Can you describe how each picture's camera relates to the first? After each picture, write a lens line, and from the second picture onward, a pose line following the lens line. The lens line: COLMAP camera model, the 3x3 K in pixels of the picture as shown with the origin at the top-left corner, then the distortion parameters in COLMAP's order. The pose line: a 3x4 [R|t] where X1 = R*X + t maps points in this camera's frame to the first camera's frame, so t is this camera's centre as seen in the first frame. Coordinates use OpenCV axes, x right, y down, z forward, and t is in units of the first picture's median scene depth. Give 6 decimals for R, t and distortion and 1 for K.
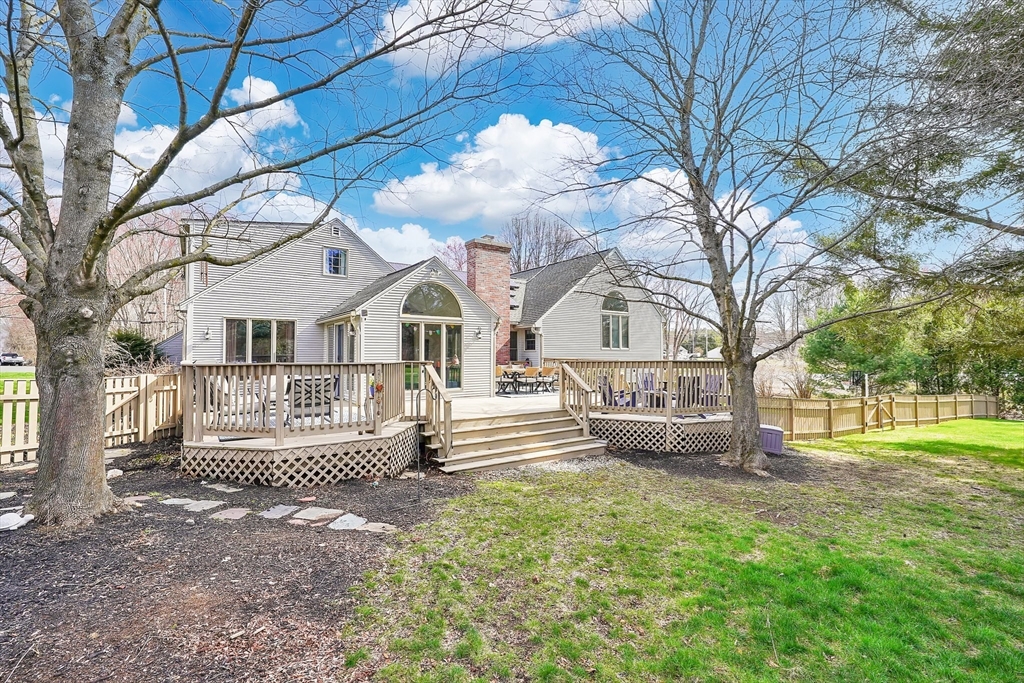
lens RADIAL K [[450.3, 0, 515.0], [0, 450.3, 346.6], [0, 0, 1]] dist [0.000143, 0.000304]
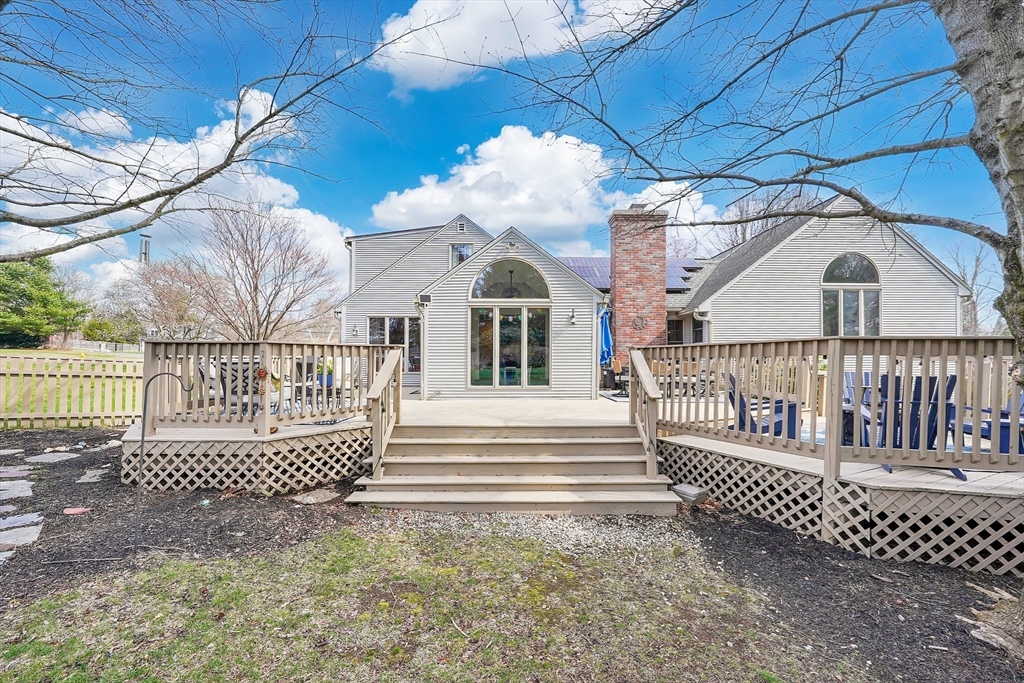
lens RADIAL K [[406.5, 0, 481.8], [0, 406.5, 355.3], [0, 0, 1]] dist [-0.011629, 0.000510]
pose [[0.817497, -0.002599, -0.575927, 0.292209], [0.009523, 0.999914, 0.009004, 0.042942], [0.575854, -0.012845, 0.817451, 0.487069]]
